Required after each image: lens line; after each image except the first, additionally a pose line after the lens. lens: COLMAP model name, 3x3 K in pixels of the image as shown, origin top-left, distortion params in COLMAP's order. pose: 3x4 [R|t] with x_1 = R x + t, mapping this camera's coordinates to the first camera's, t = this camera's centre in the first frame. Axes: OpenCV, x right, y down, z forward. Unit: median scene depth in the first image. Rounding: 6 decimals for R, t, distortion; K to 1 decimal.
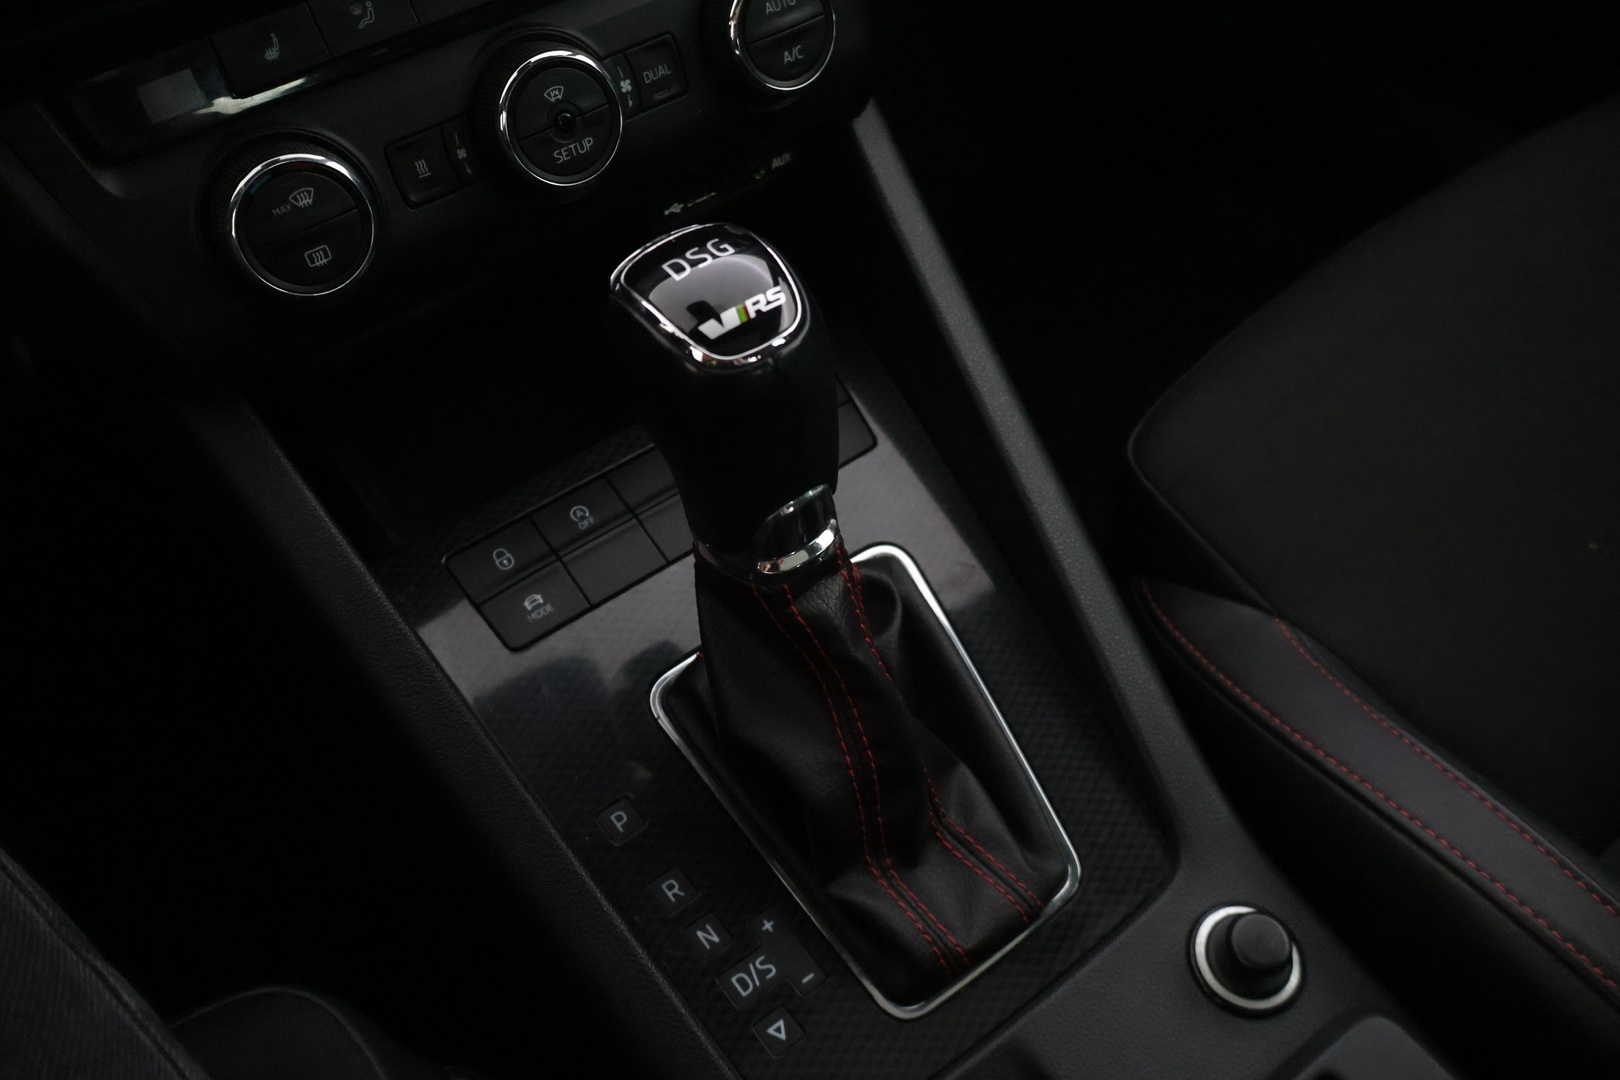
lens RADIAL K [[1375.7, 0, 810.0], [0, 1375.7, 540.0], [0, 0, 1]] dist [0.001991, 0.004380]
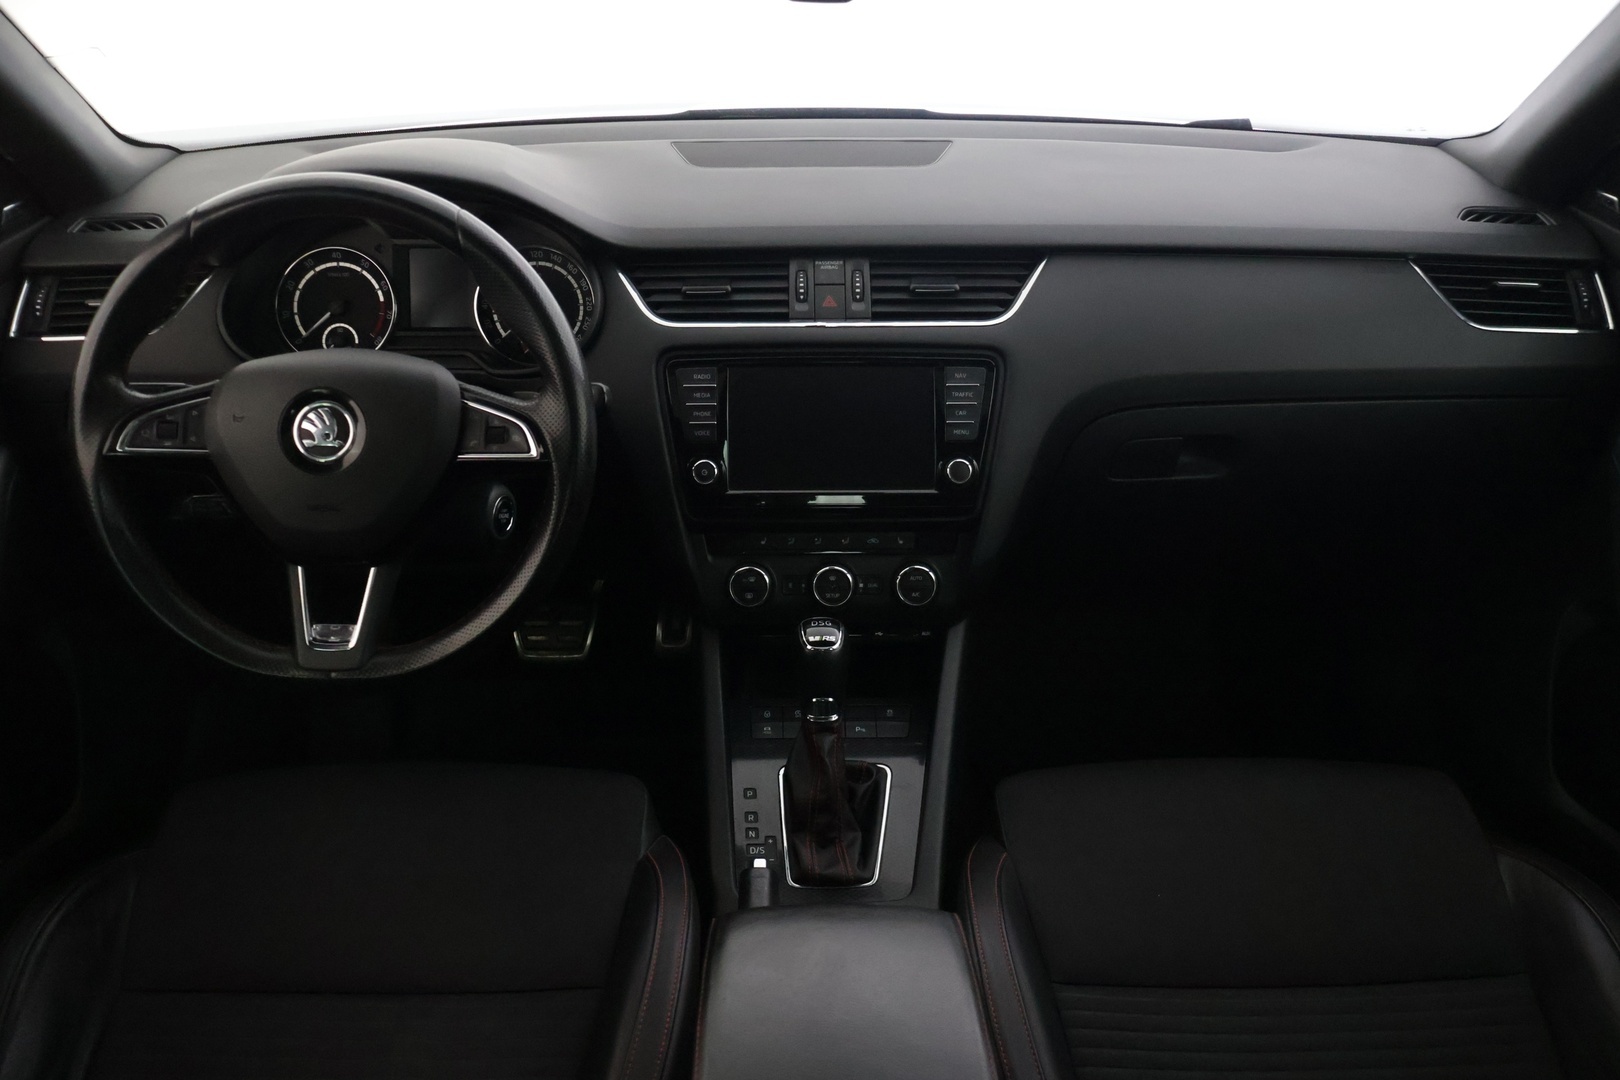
lens RADIAL K [[1375.7, 0, 810.0], [0, 1375.7, 540.0], [0, 0, 1]] dist [0.001991, 0.004380]
pose [[0.818070, 0.301687, -0.489639, 1.347921], [-0.470947, 0.840071, -0.269238, 0.512835], [0.330106, 0.450849, 0.829316, -1.789240]]
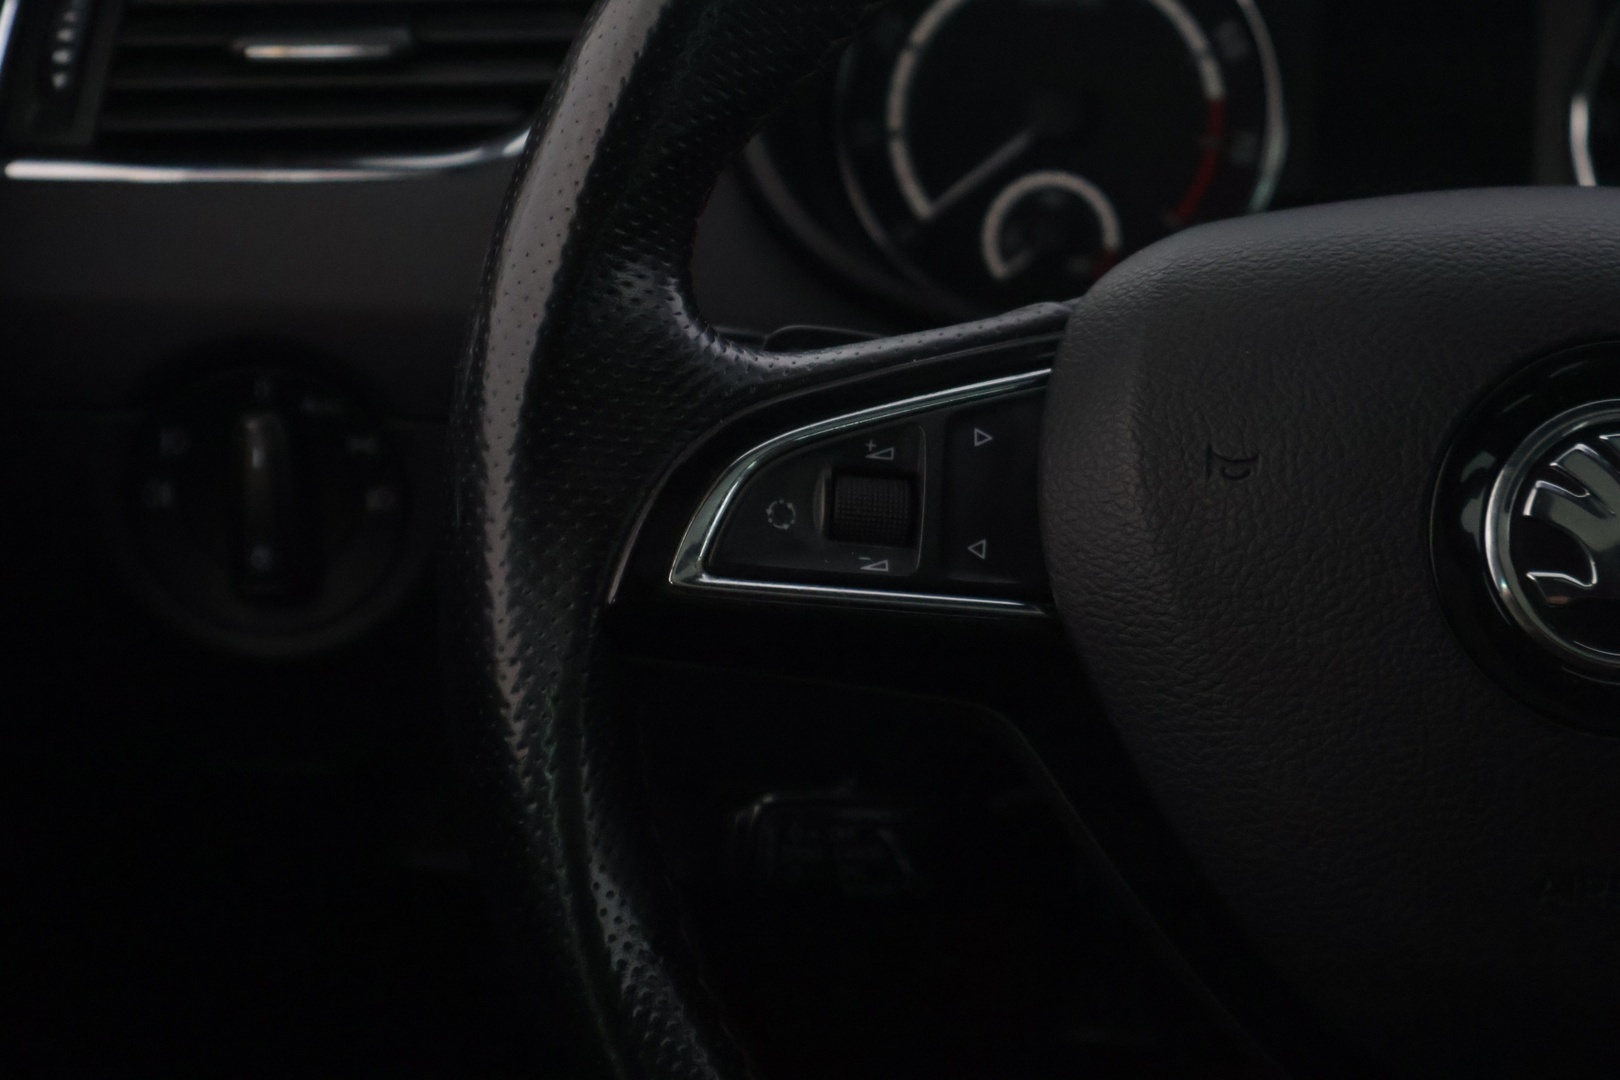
lens RADIAL K [[3287.9, 0, 810.0], [0, 3287.9, 540.0], [0, 0, 1]] dist [0.018925, -0.131153]
pose [[0.766526, 0.274747, -0.580476, -0.249017], [-0.527505, 0.784899, -0.325073, 0.699498], [0.366303, 0.555380, 0.746576, -1.150525]]
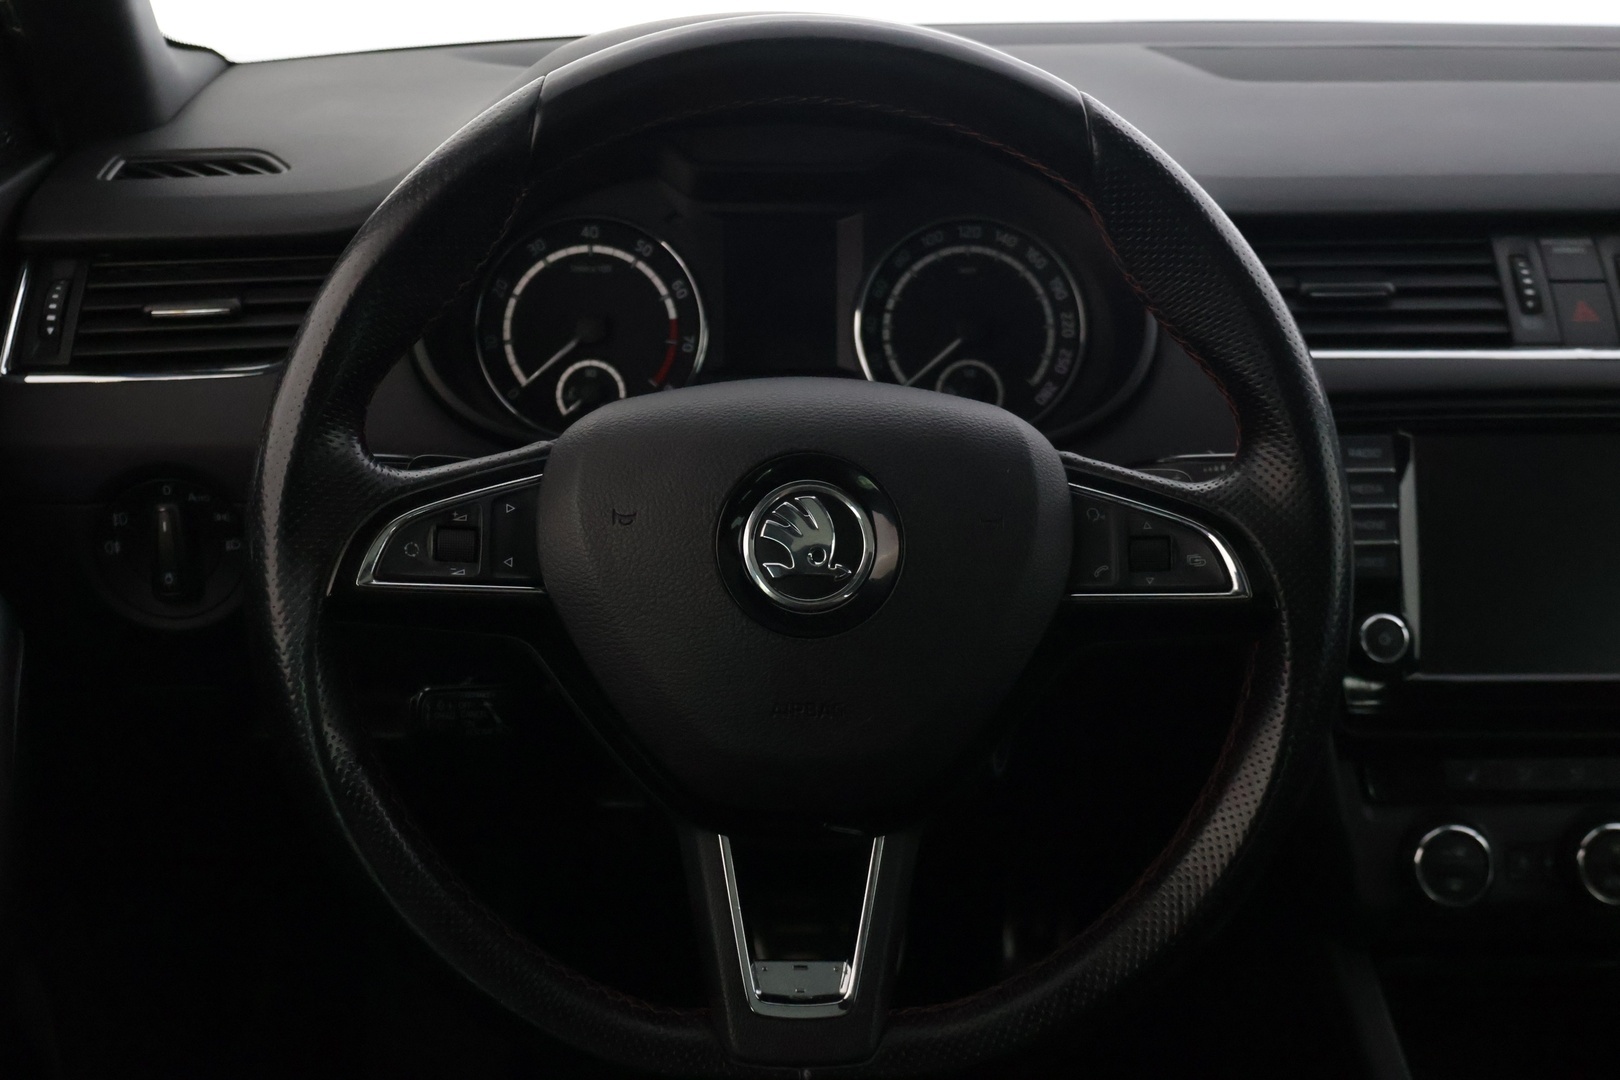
lens RADIAL K [[2029.4, 0, 810.0], [0, 2029.4, 540.0], [0, 0, 1]] dist [0.004490, -0.008030]
pose [[0.839320, 0.242907, -0.486352, 0.102820], [-0.454550, 0.804301, -0.382732, 0.762954], [0.298205, 0.542307, 0.785479, -1.431782]]
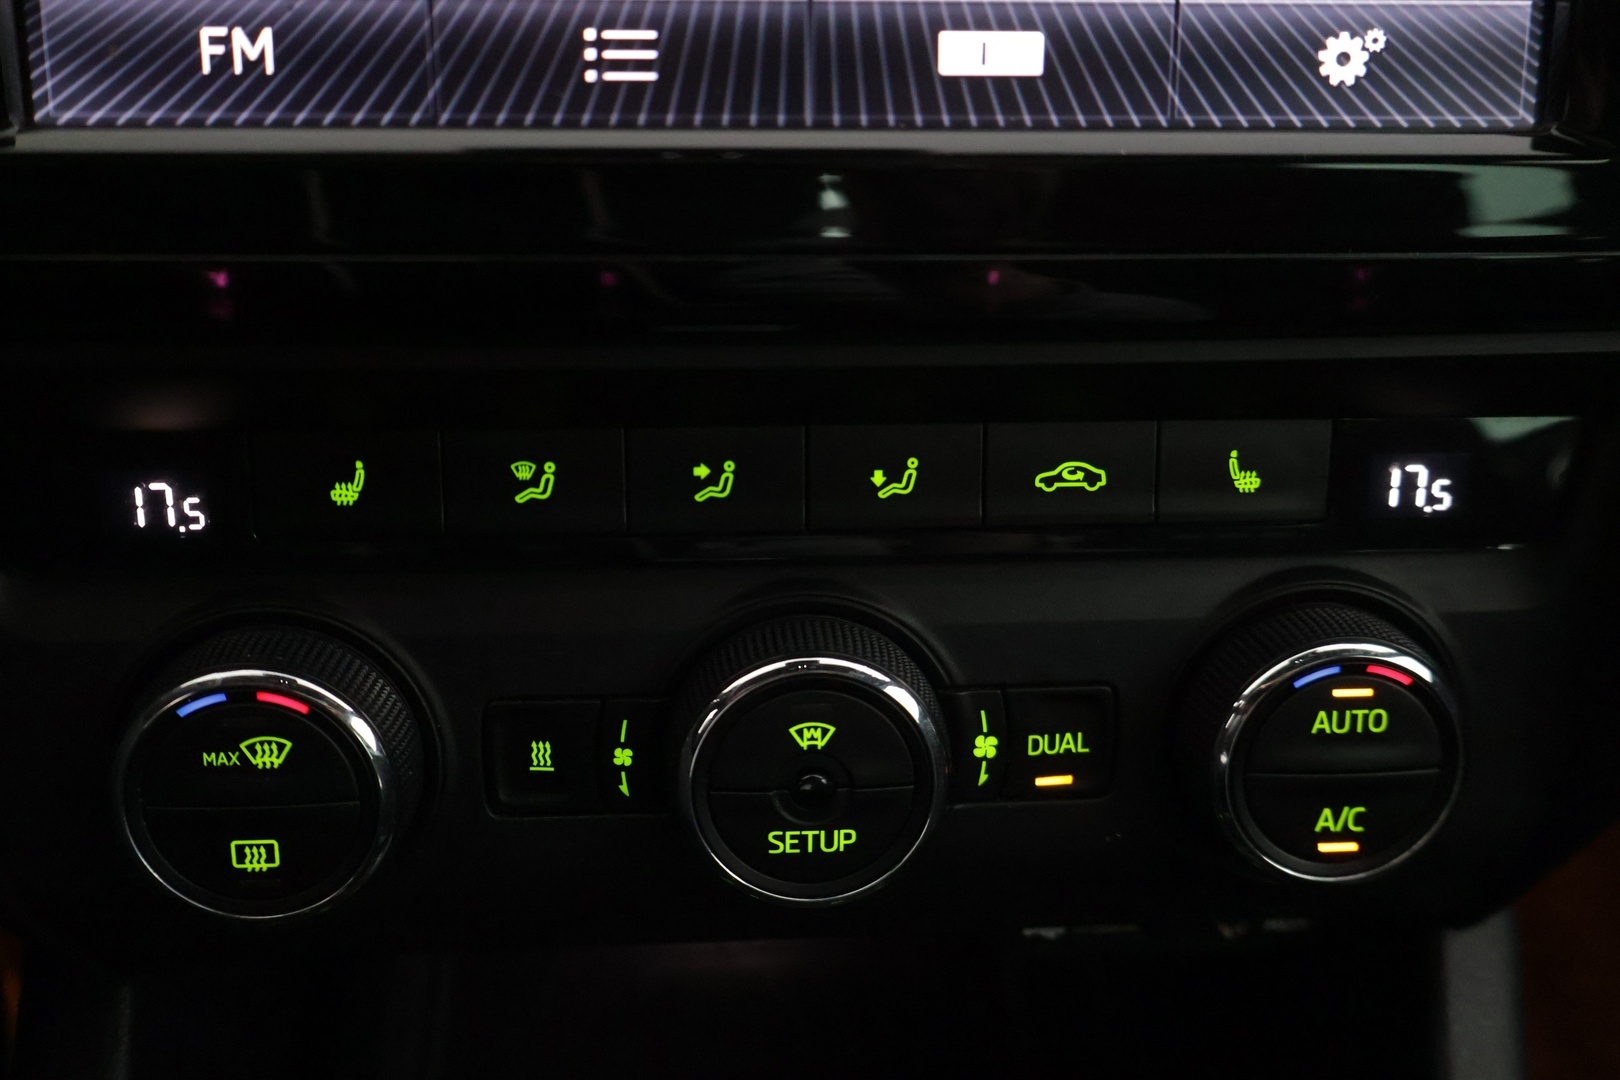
lens RADIAL K [[1741.7, 0, 774.8], [0, 1741.7, 542.0], [0, 0, 1]] dist [0.018835, 0.014973]
pose [[0.847129, 0.363235, -0.387856, 0.022995], [-0.444731, 0.884117, -0.143359, -0.283027], [0.290837, 0.293935, 0.910503, 0.388992]]
